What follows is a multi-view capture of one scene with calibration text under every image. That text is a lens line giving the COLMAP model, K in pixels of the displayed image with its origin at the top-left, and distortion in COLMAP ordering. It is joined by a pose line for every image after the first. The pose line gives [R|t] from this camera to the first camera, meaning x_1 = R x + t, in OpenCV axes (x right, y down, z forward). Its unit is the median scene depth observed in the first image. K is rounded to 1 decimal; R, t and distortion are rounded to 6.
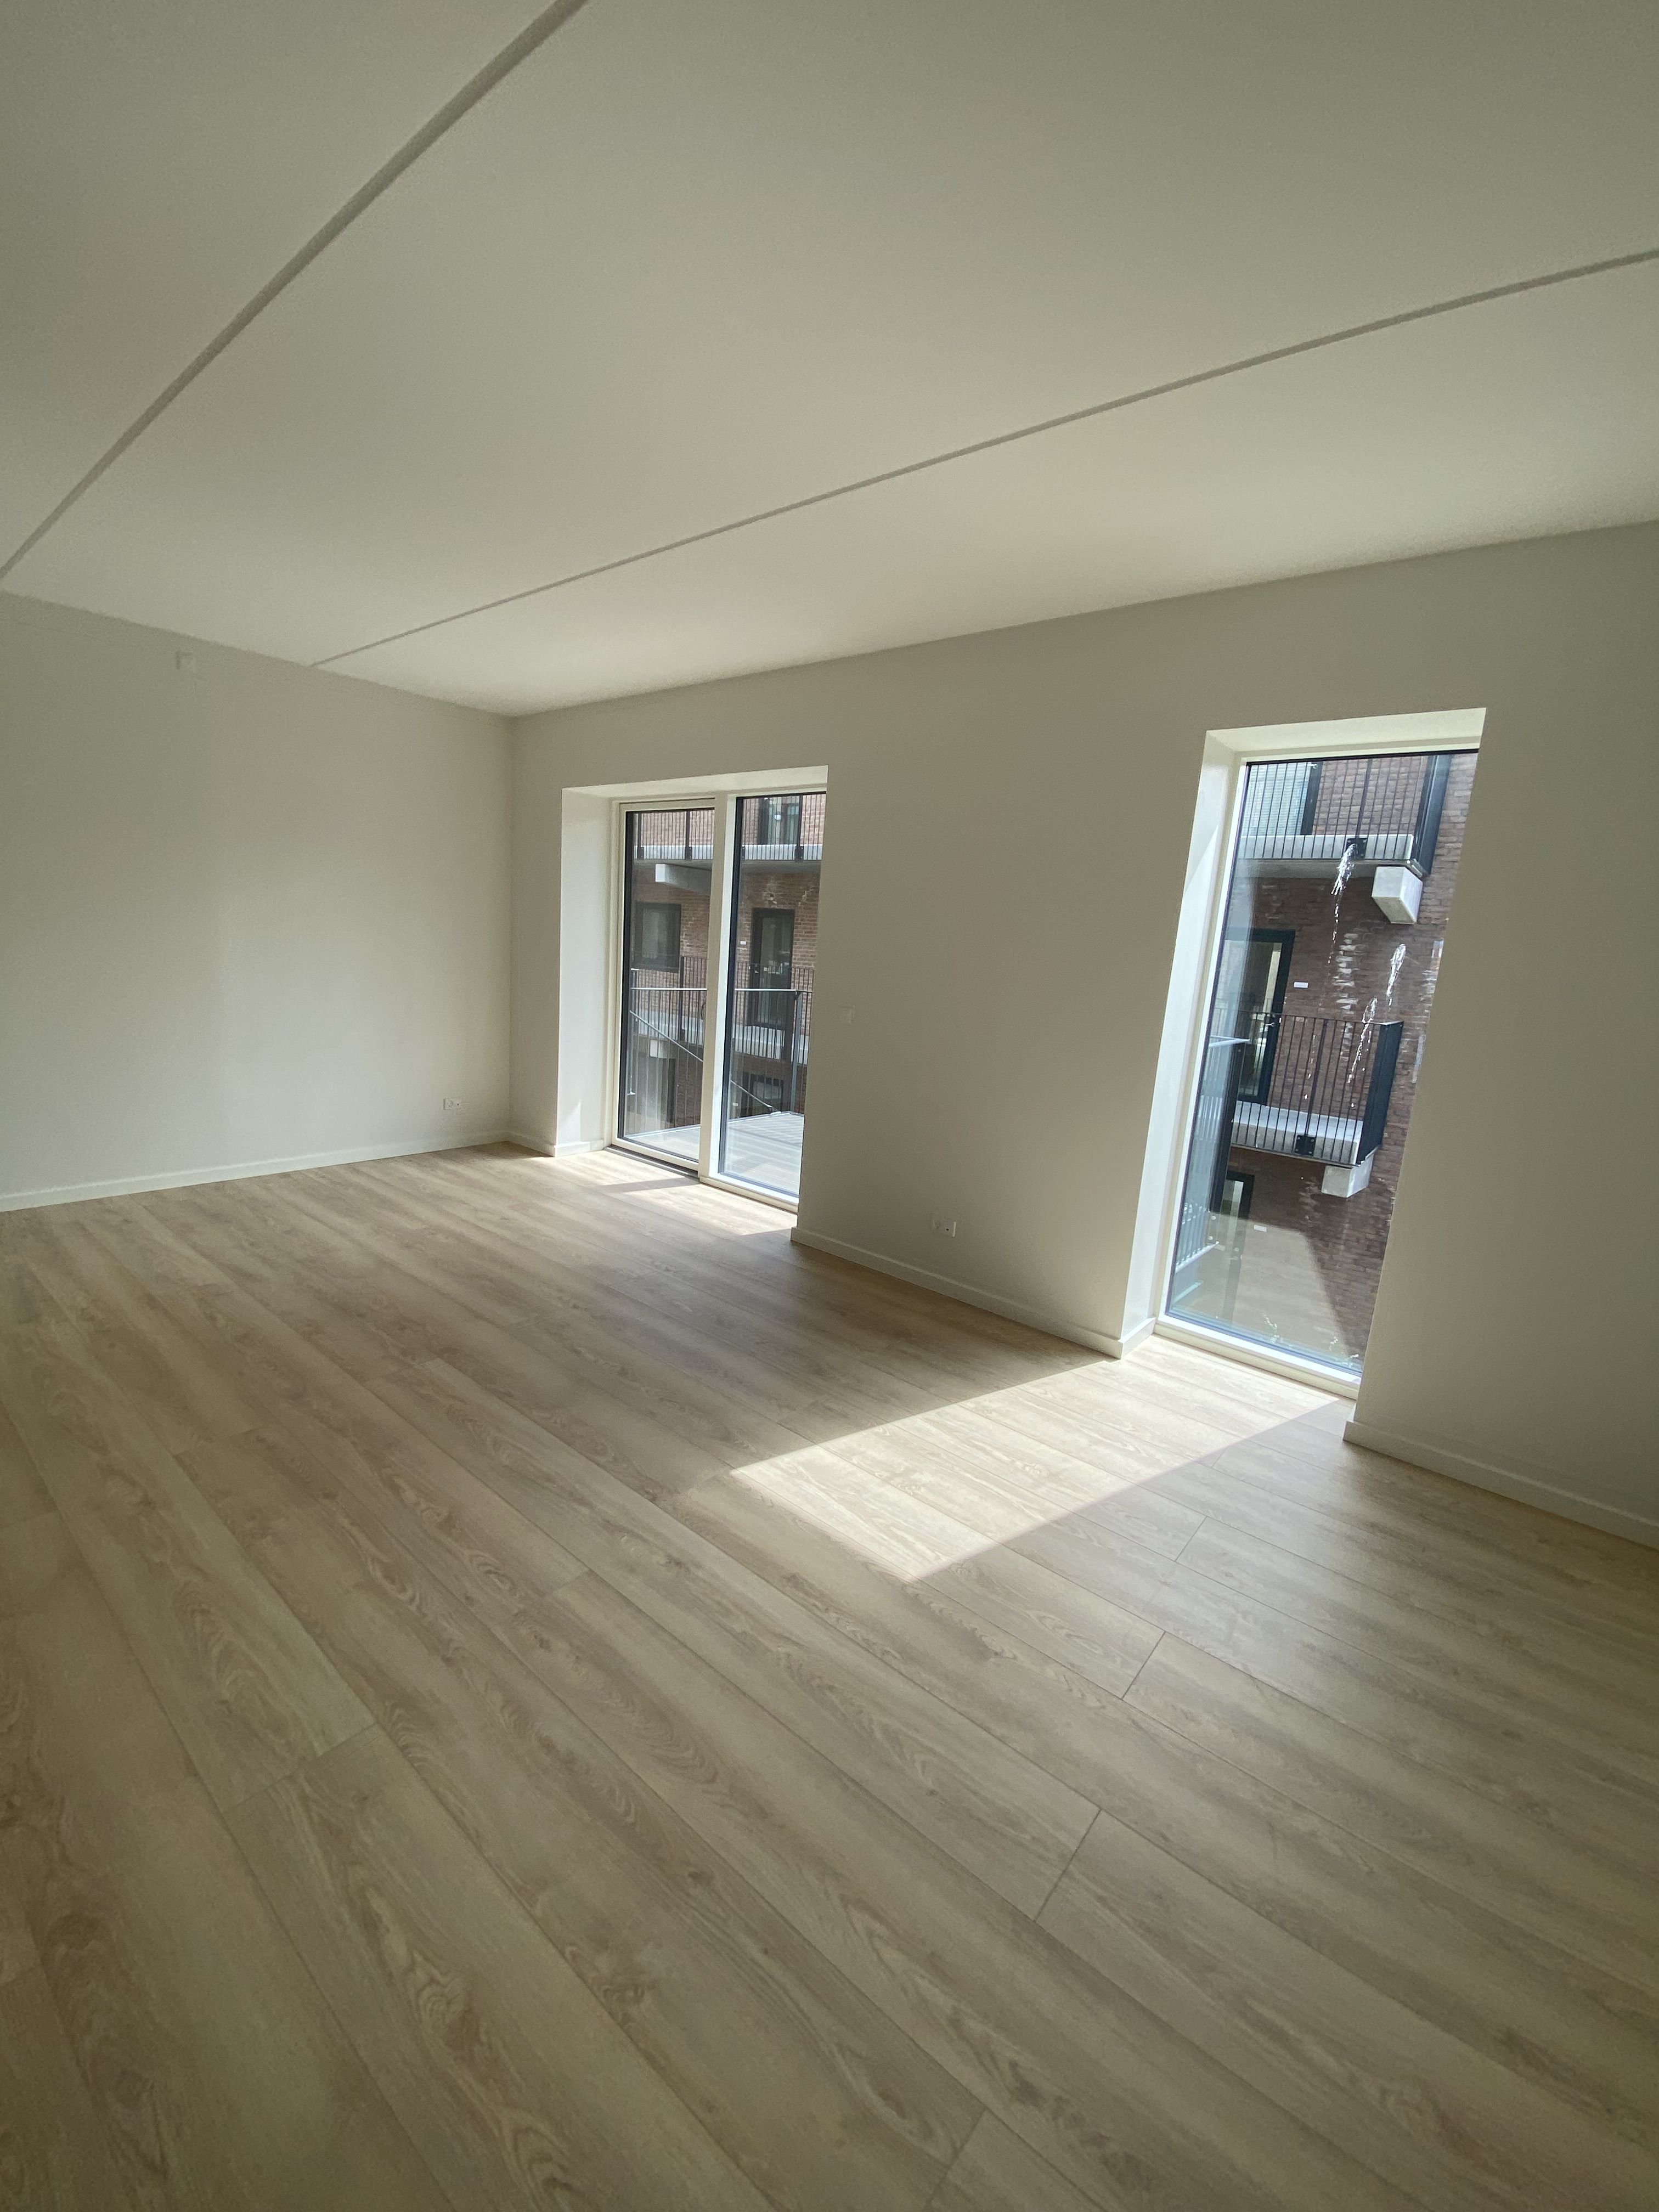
lens RADIAL K [[914.2, 0, 817.3], [0, 914.2, 1085.6], [0, 0, 1]] dist [0.001161, -0.010604]
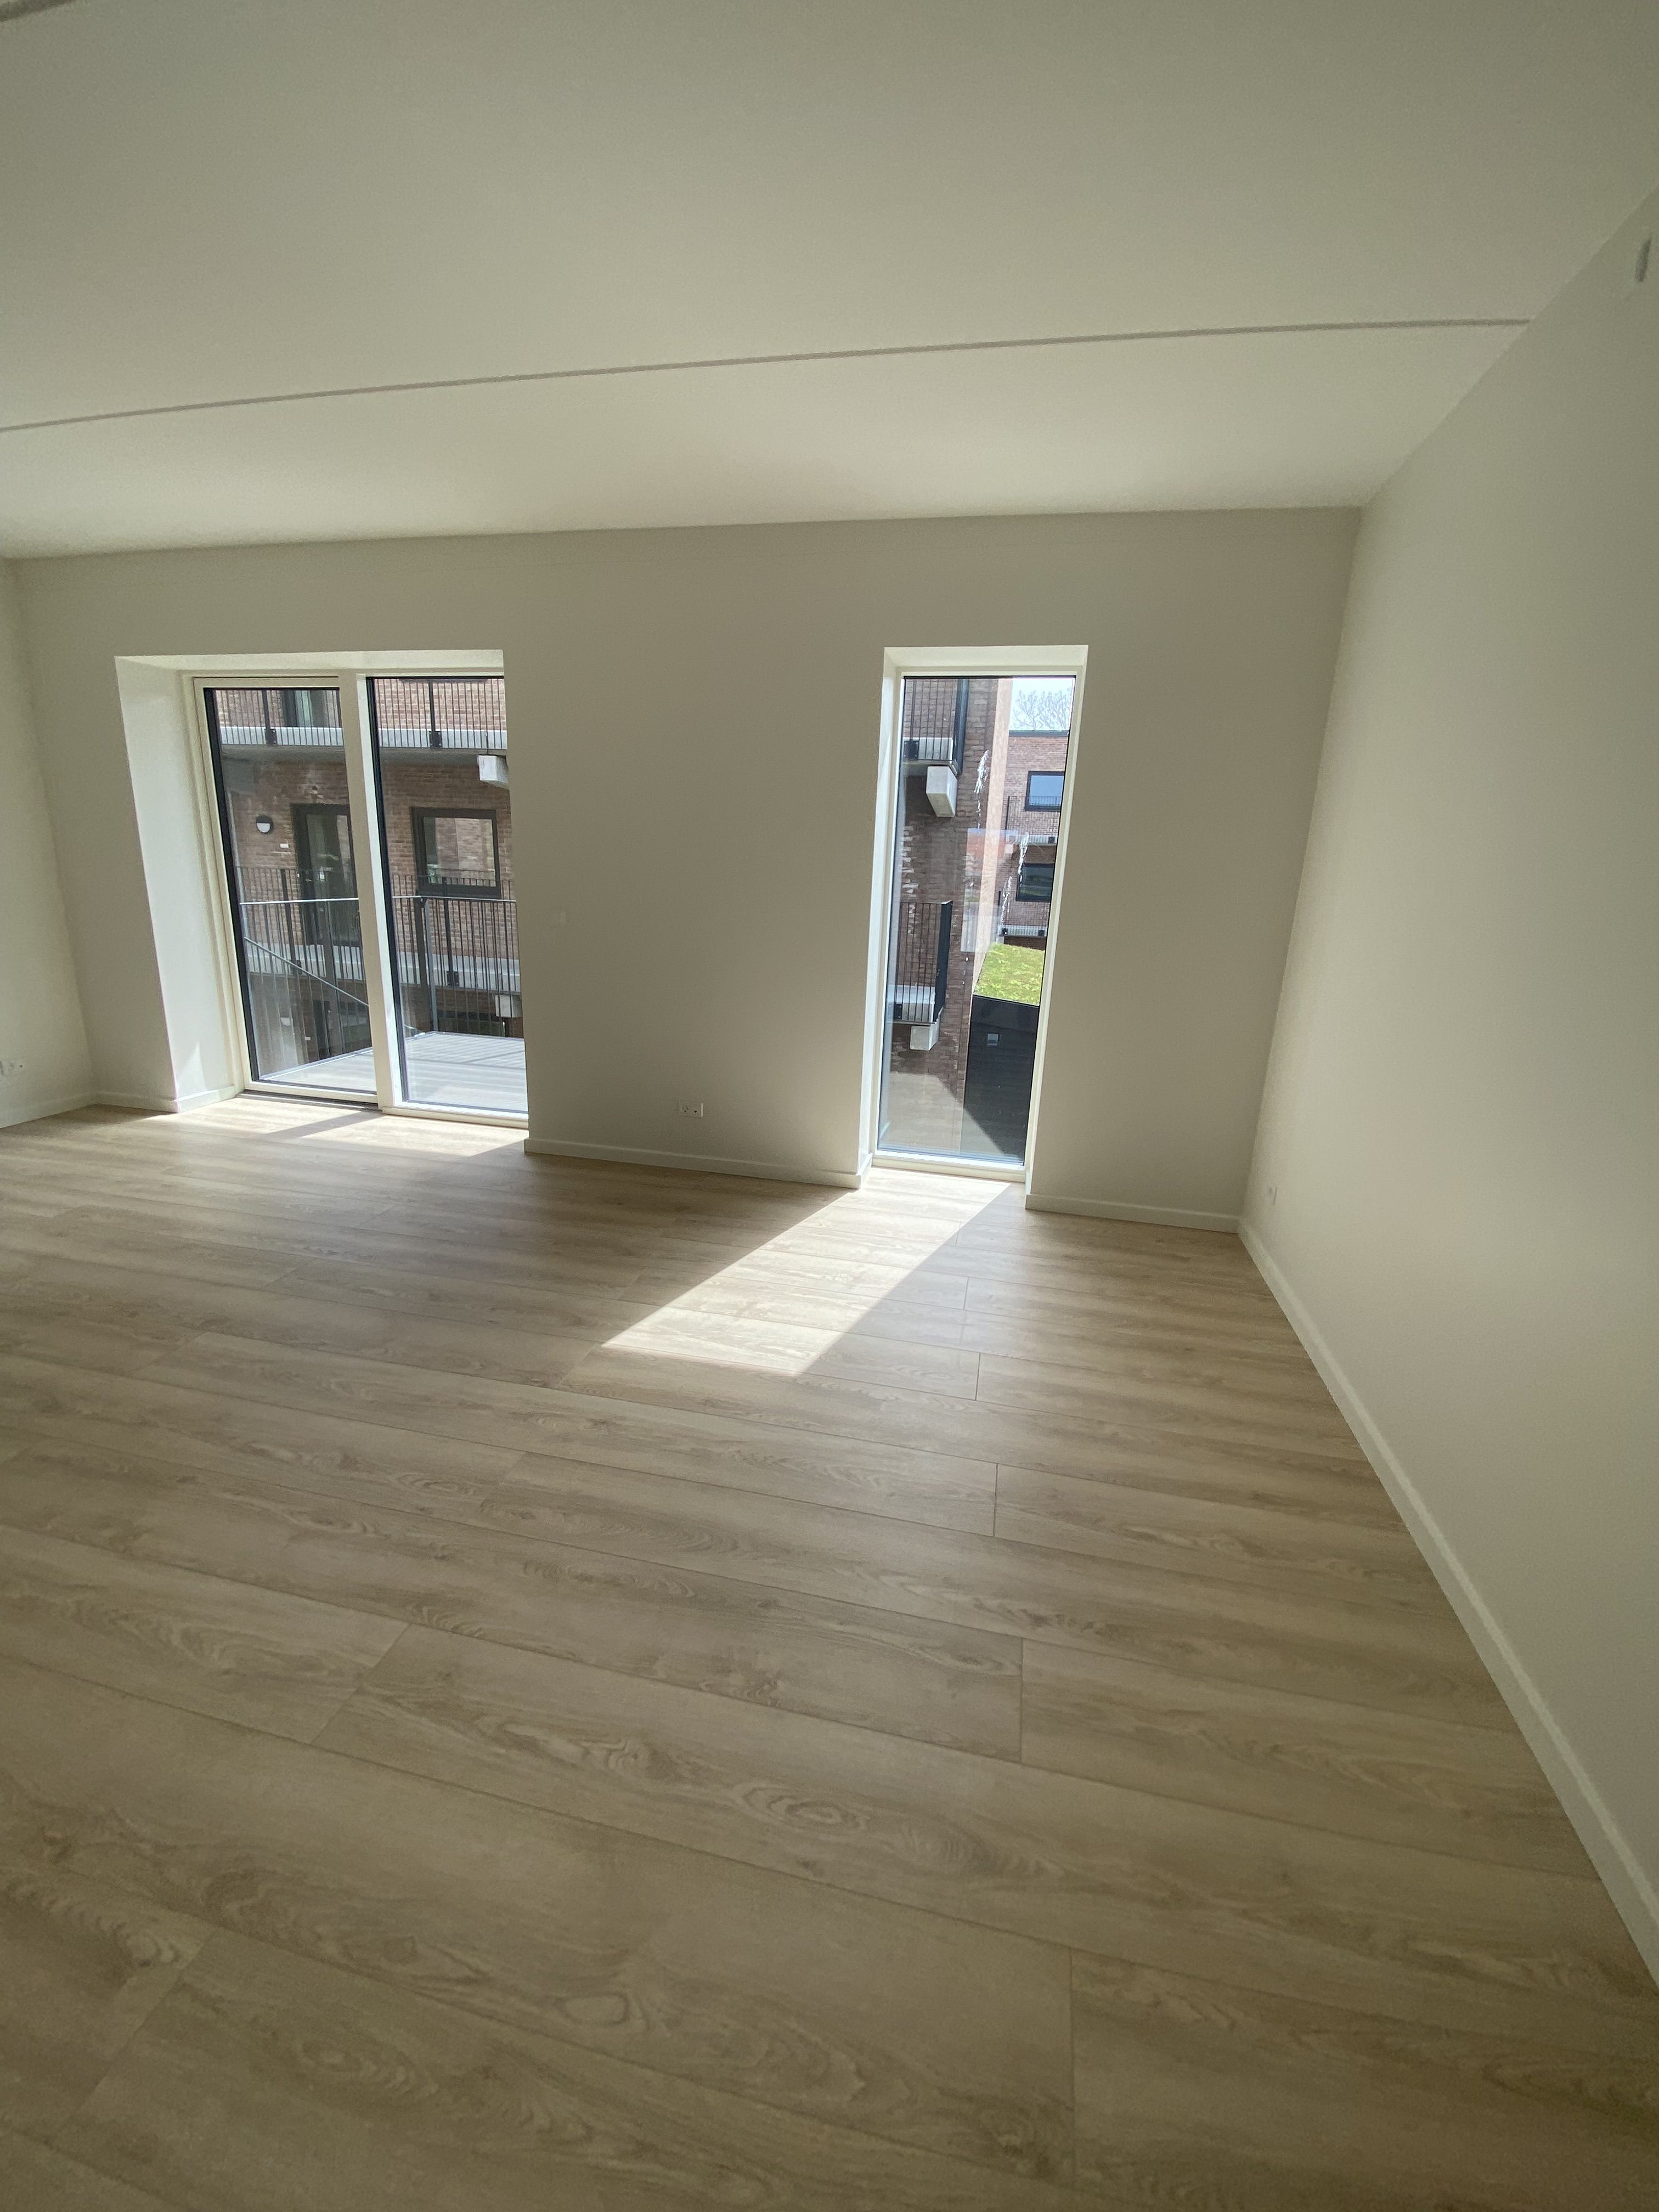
lens RADIAL K [[914.2, 0, 826.2], [0, 914.2, 1107.8], [0, 0, 1]] dist [0.001161, -0.010604]
pose [[0.883733, -0.153214, 0.442200, -0.249852], [0.096096, 0.984165, 0.148947, 0.009816], [-0.458019, -0.089135, 0.884462, -0.042797]]
